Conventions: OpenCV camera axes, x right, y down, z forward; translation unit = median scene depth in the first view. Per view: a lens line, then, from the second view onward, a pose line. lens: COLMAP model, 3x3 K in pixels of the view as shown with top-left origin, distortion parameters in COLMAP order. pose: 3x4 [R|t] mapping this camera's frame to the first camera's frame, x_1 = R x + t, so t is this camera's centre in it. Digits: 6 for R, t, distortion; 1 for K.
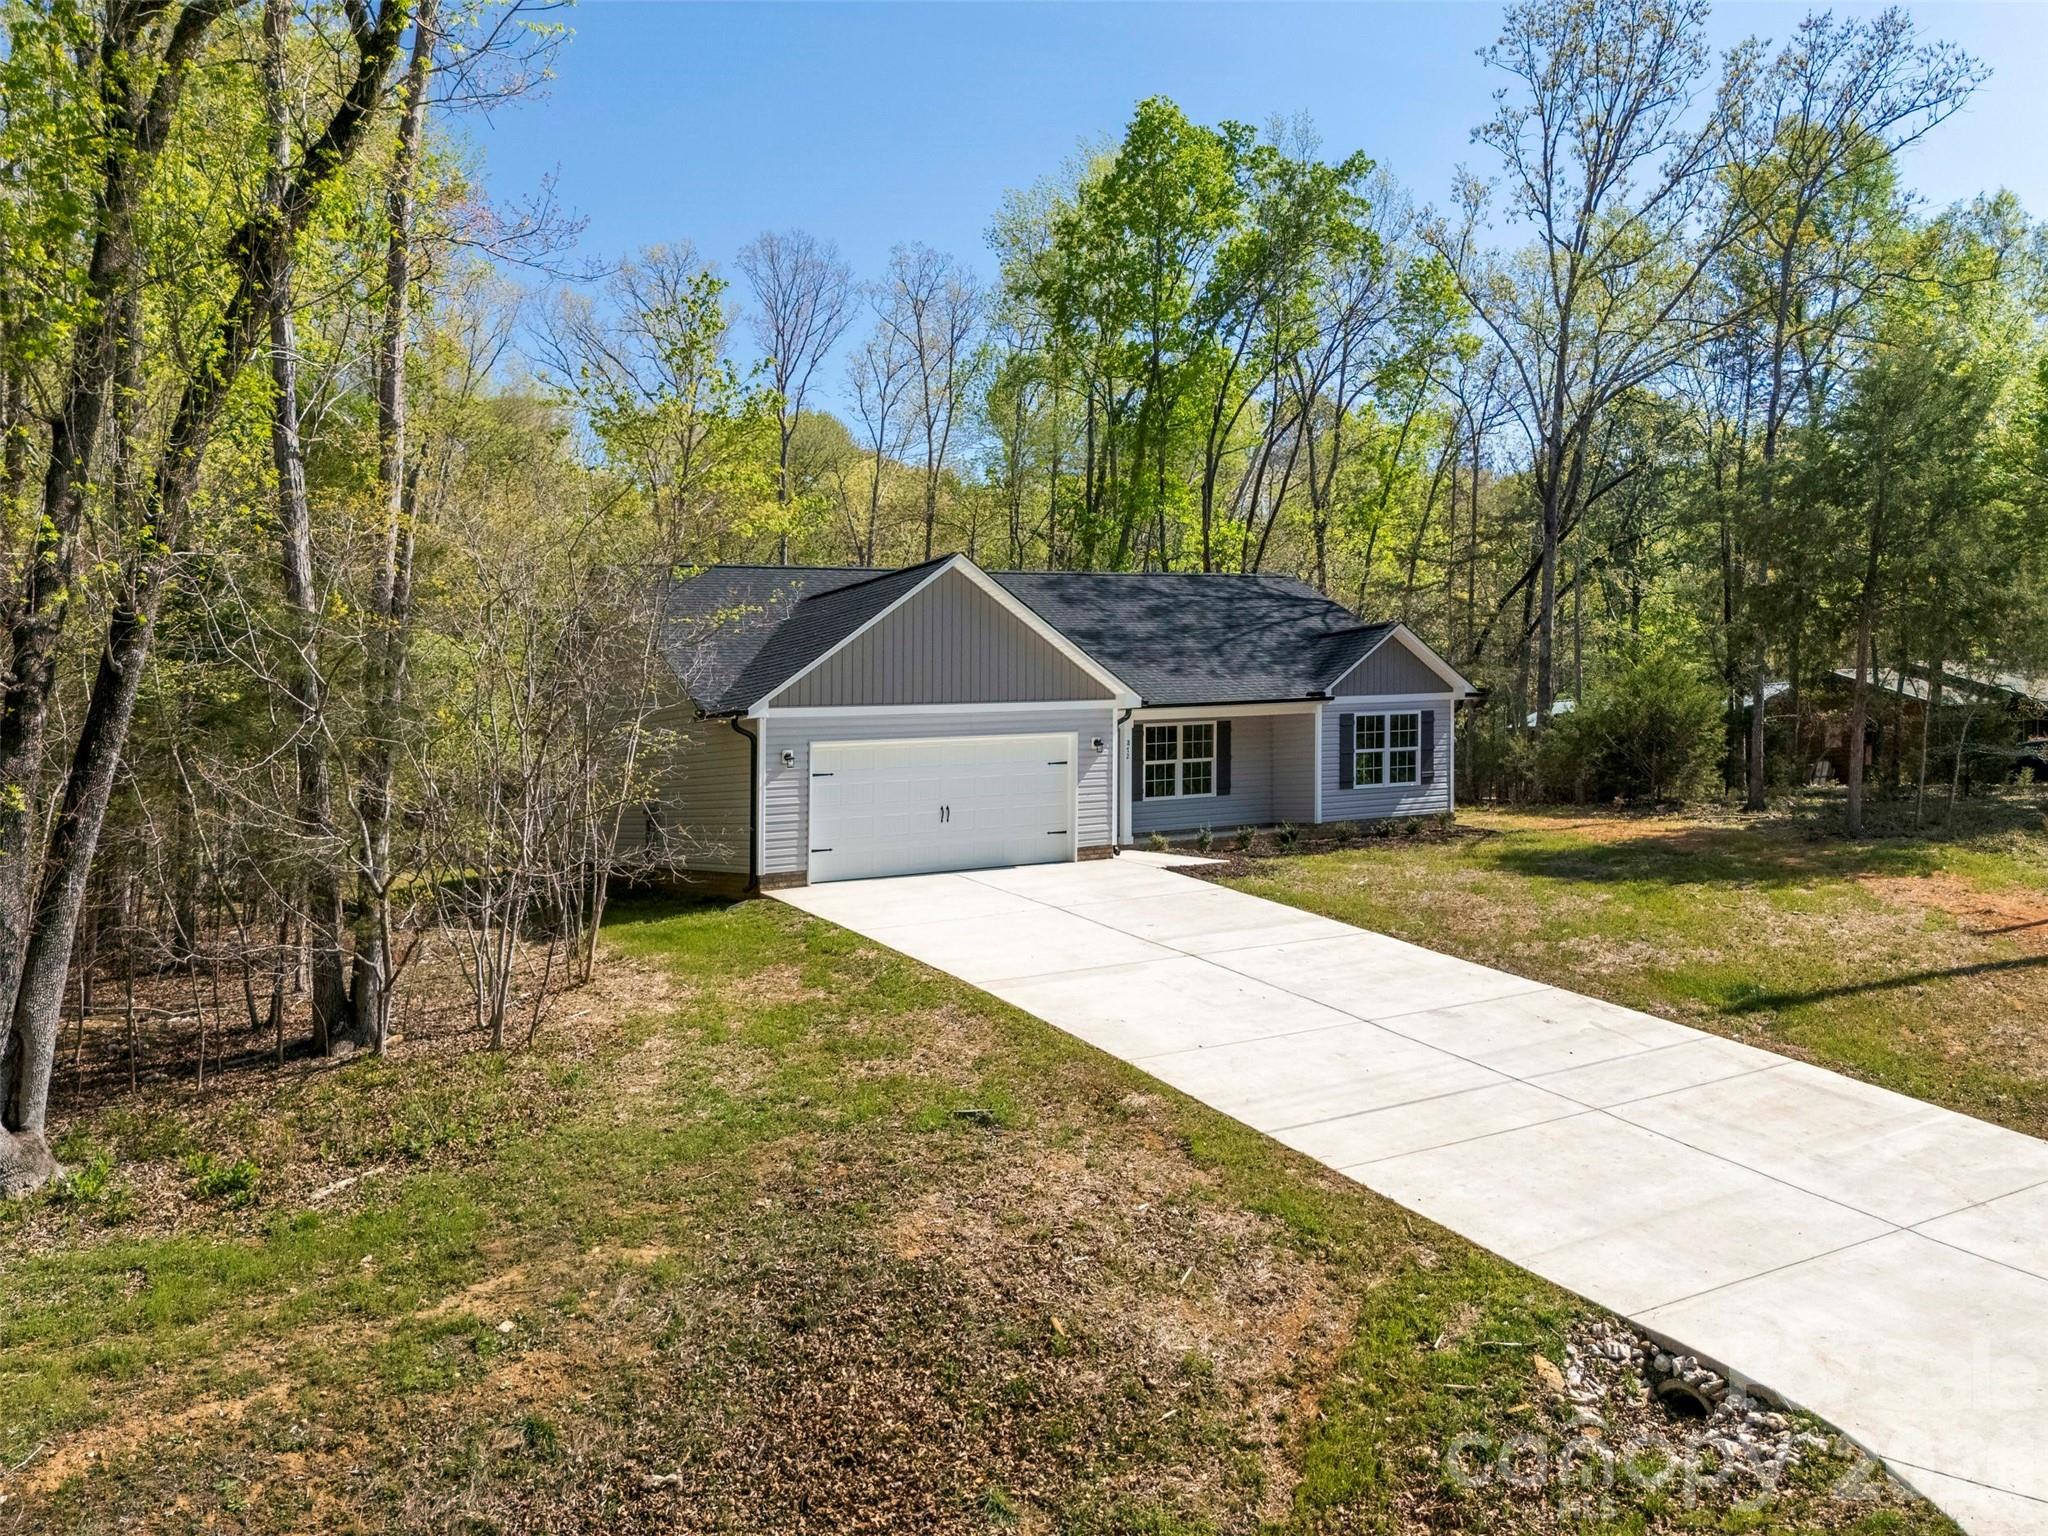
lens RADIAL K [[1650.7, 0, 1024.0], [0, 1650.7, 768.0], [0, 0, 1]] dist [-0.001962, -0.000682]
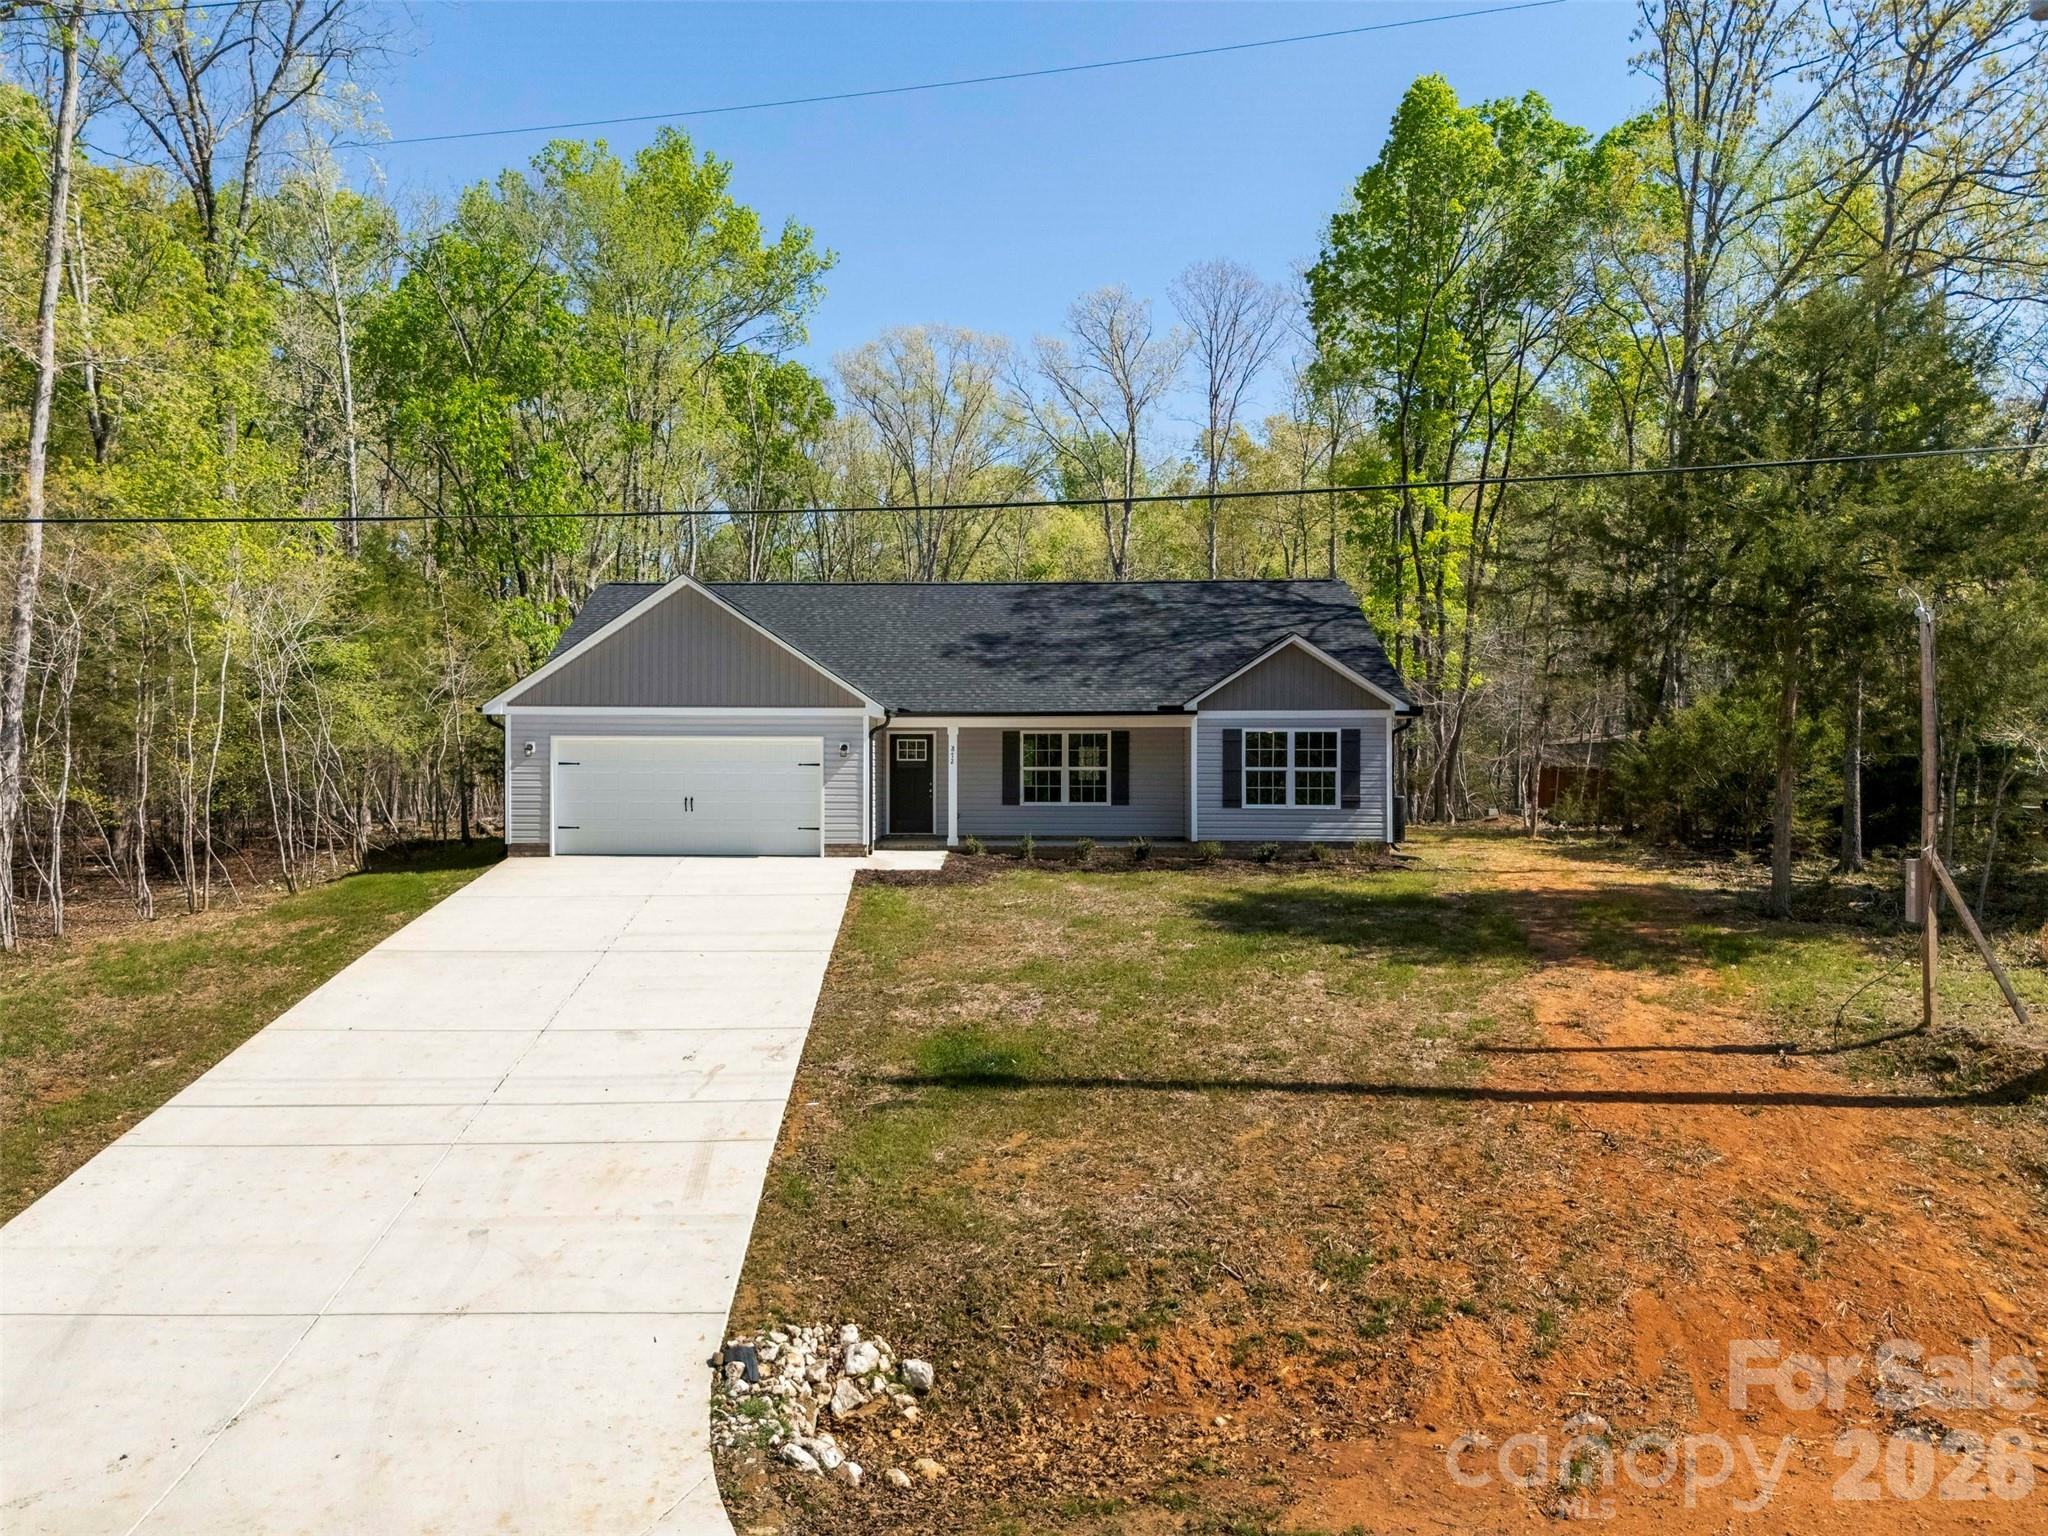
lens RADIAL K [[1446.8, 0, 885.6], [0, 1446.8, 767.0], [0, 0, 1]] dist [0.047390, 0.000225]
pose [[0.849940, 0.054392, -0.524065, 0.462956], [-0.046389, 0.998520, 0.028401, -0.025333], [0.524834, 0.000172, 0.851205, 0.177926]]
